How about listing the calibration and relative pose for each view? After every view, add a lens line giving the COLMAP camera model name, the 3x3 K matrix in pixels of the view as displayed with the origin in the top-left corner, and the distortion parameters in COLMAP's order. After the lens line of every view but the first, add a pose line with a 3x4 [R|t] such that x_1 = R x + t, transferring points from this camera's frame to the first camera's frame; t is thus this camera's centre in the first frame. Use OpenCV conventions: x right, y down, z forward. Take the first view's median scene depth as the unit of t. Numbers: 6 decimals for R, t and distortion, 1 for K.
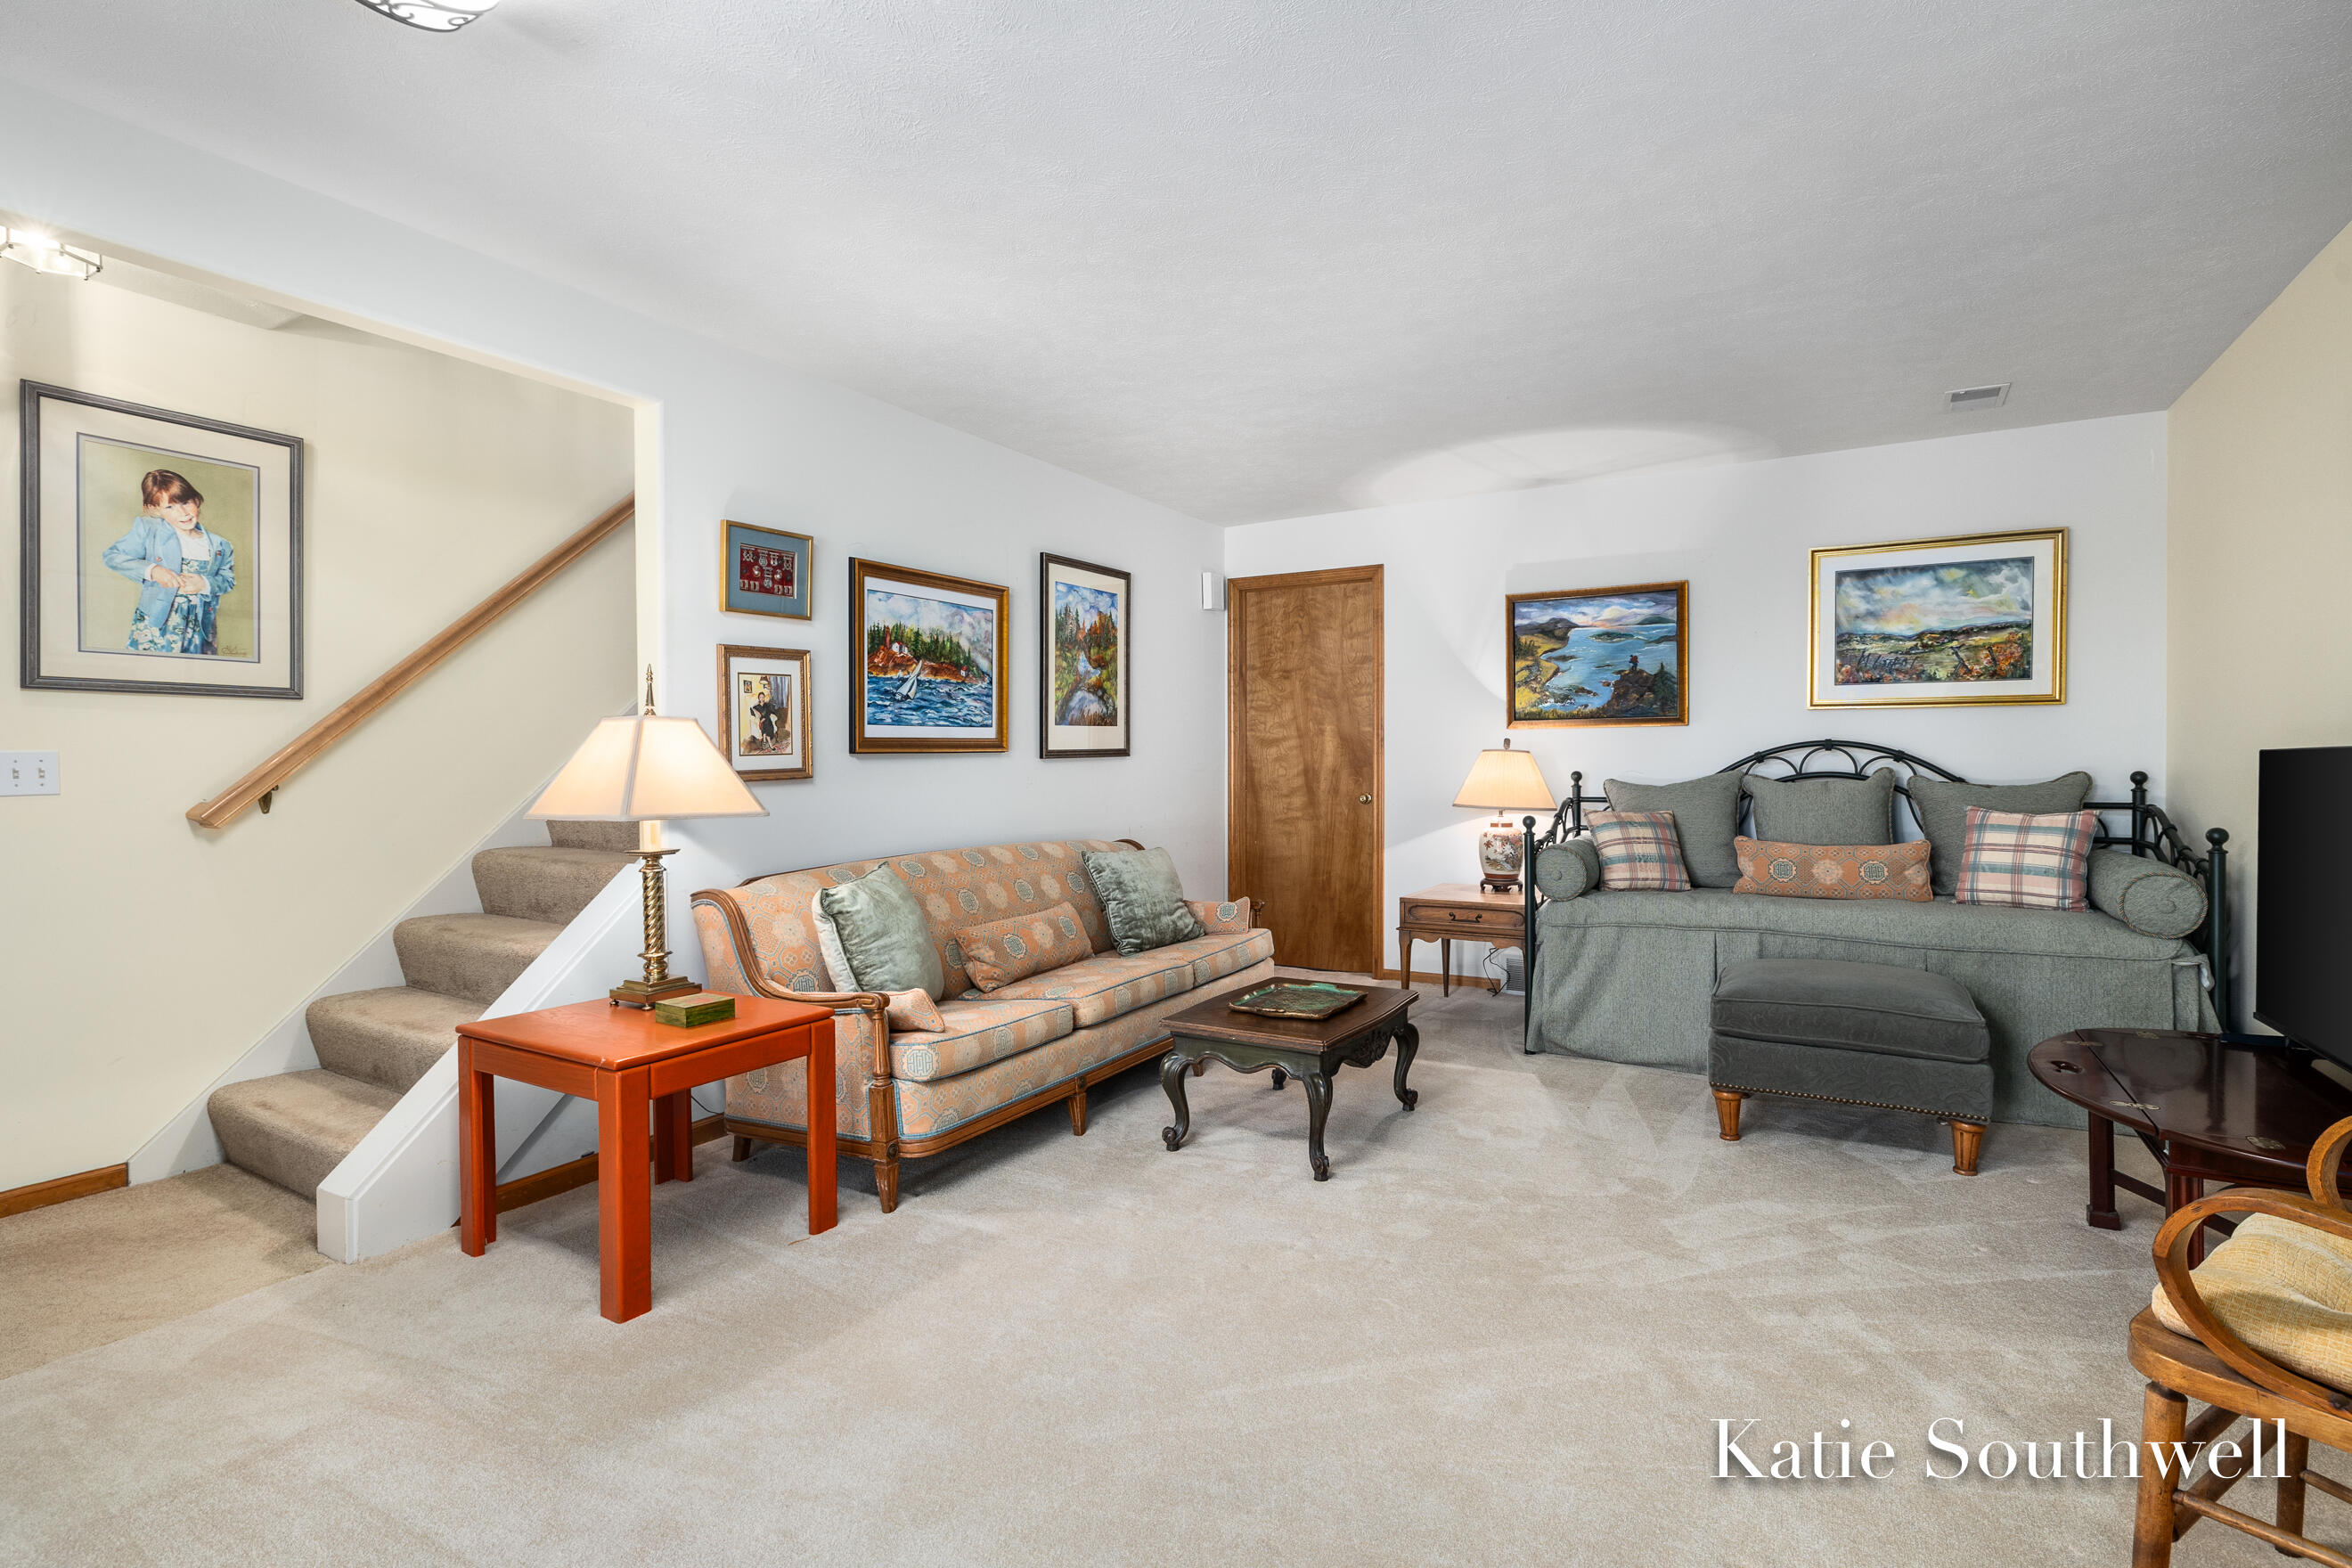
lens RADIAL K [[1094.0, 0, 1174.4], [0, 1094.0, 772.5], [0, 0, 1]] dist [-0.007893, 0.000934]
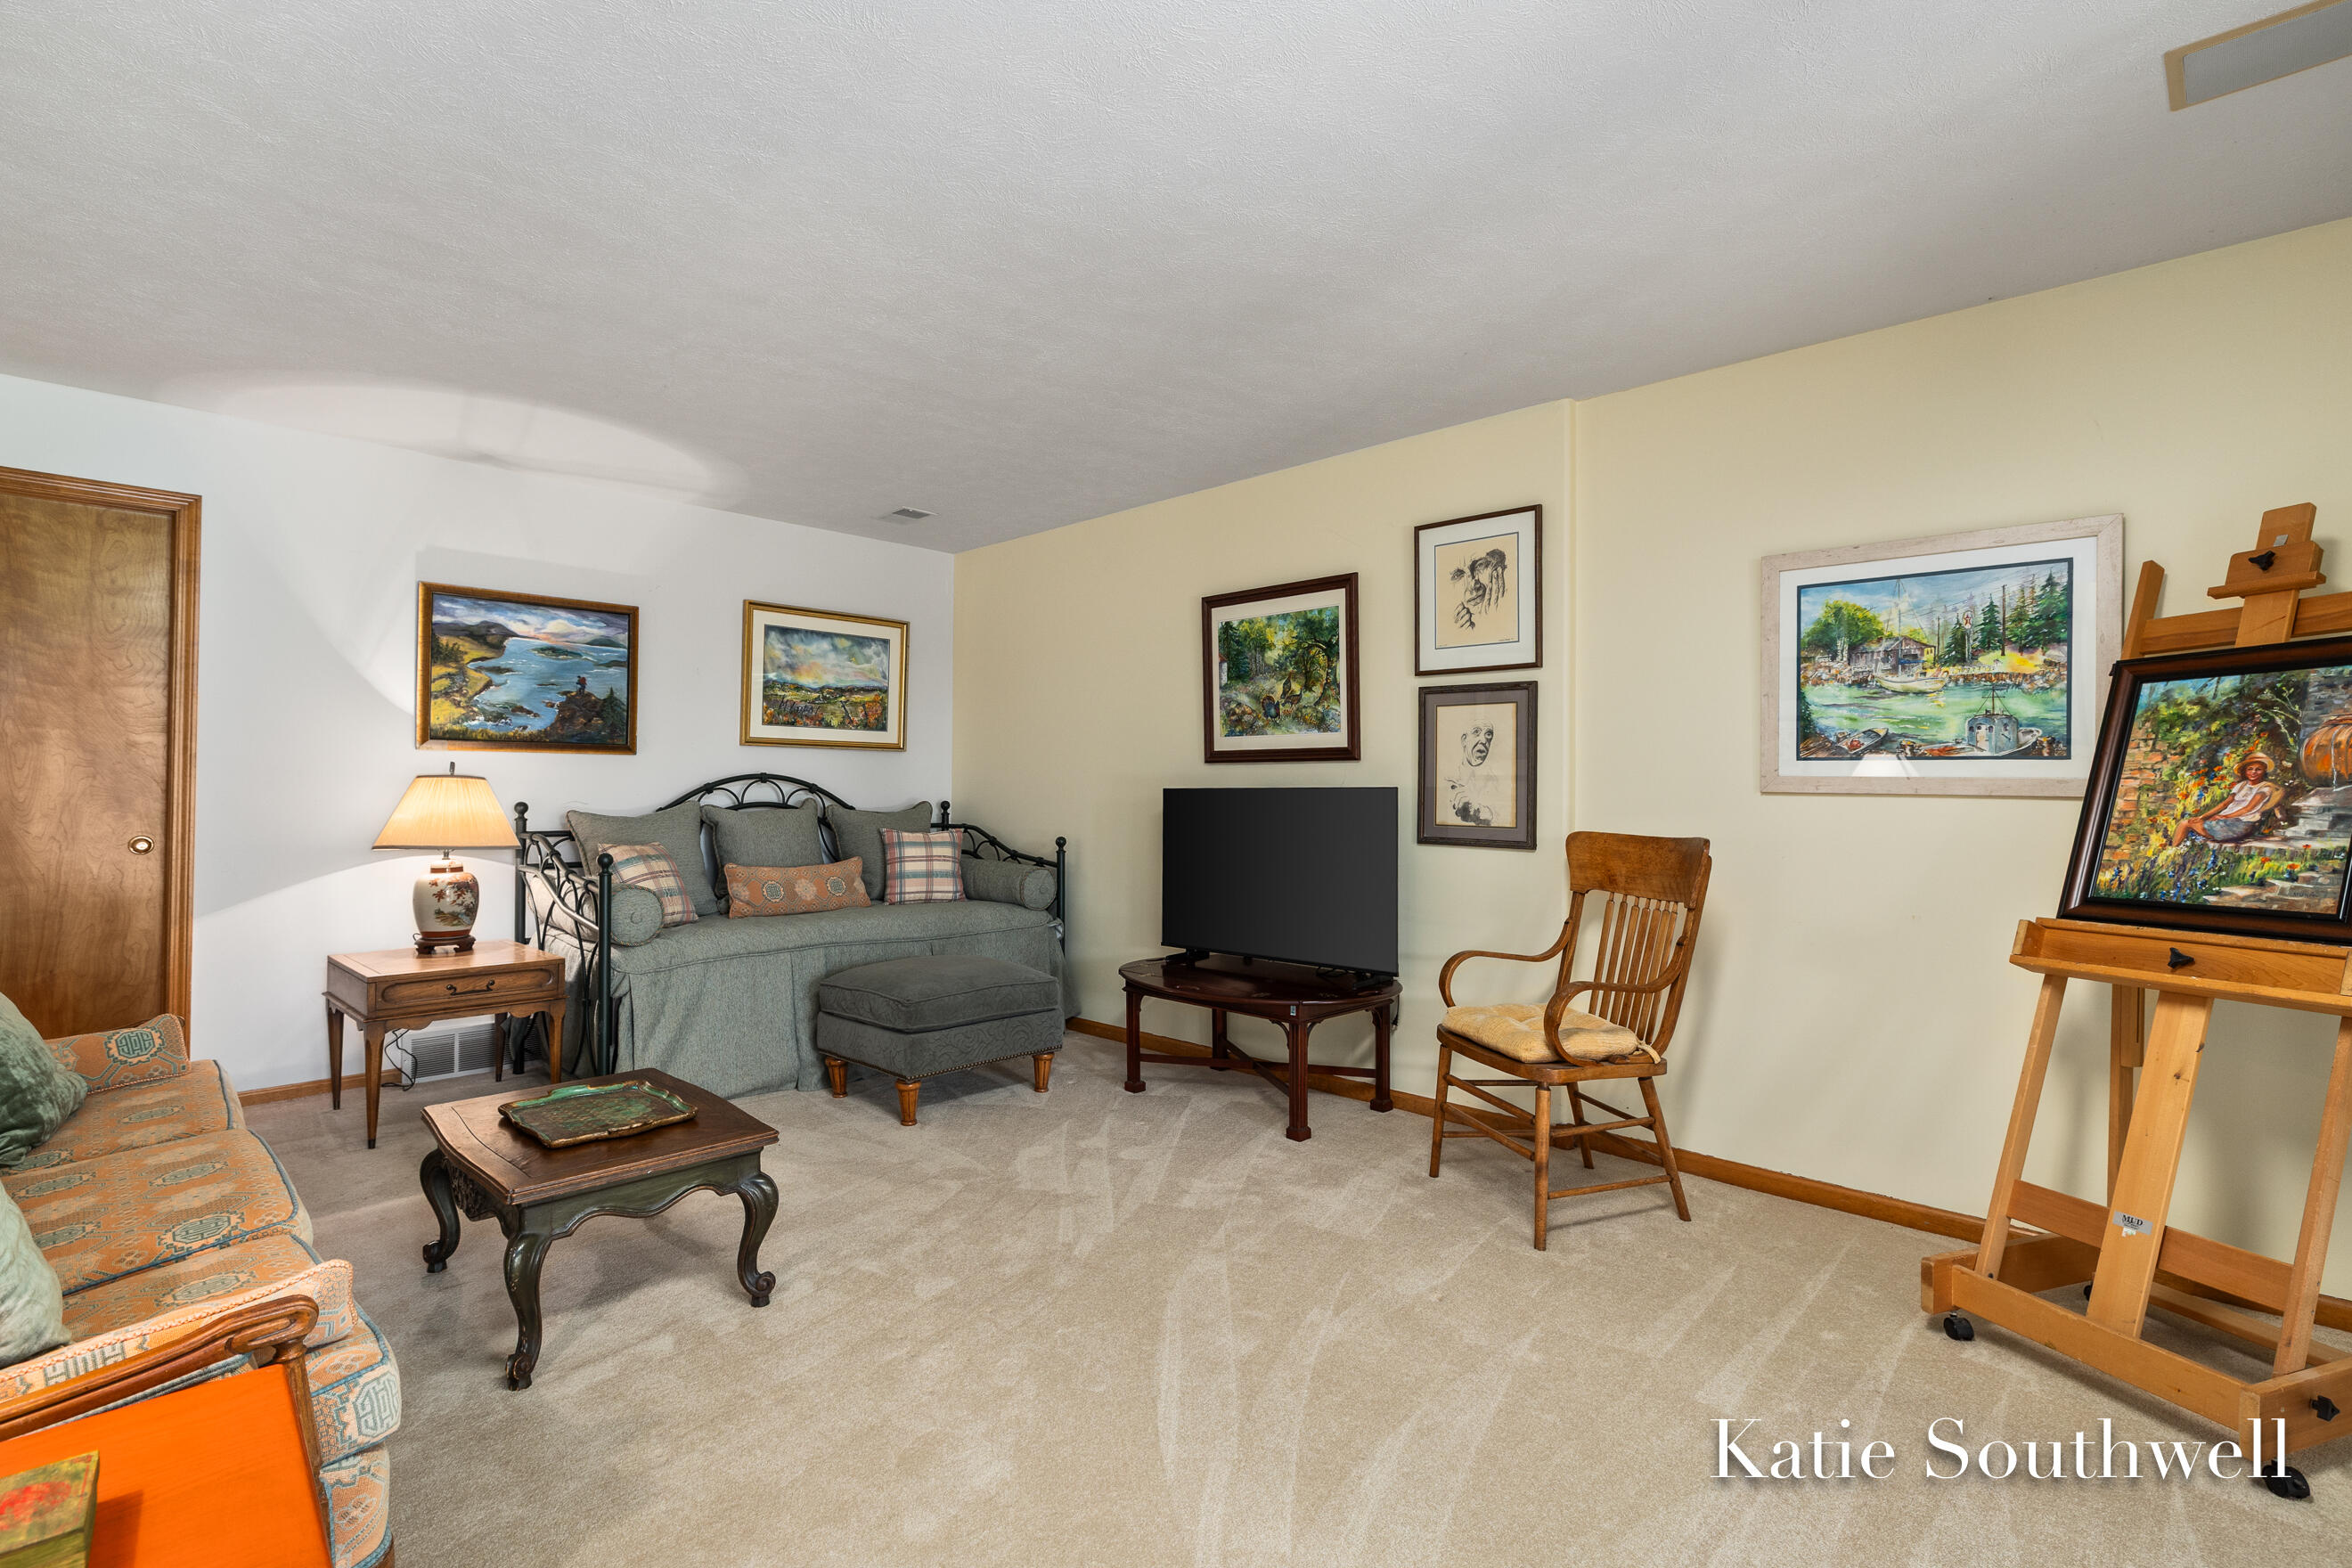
lens RADIAL K [[1074.4, 0, 1173.0], [0, 1074.4, 778.3], [0, 0, 1]] dist [-0.004028, -0.000248]
pose [[0.251941, 0.017542, 0.967584, -0.432722], [0.002494, 0.999821, -0.018776, -0.003741], [-0.967739, 0.007144, 0.251852, 0.375412]]
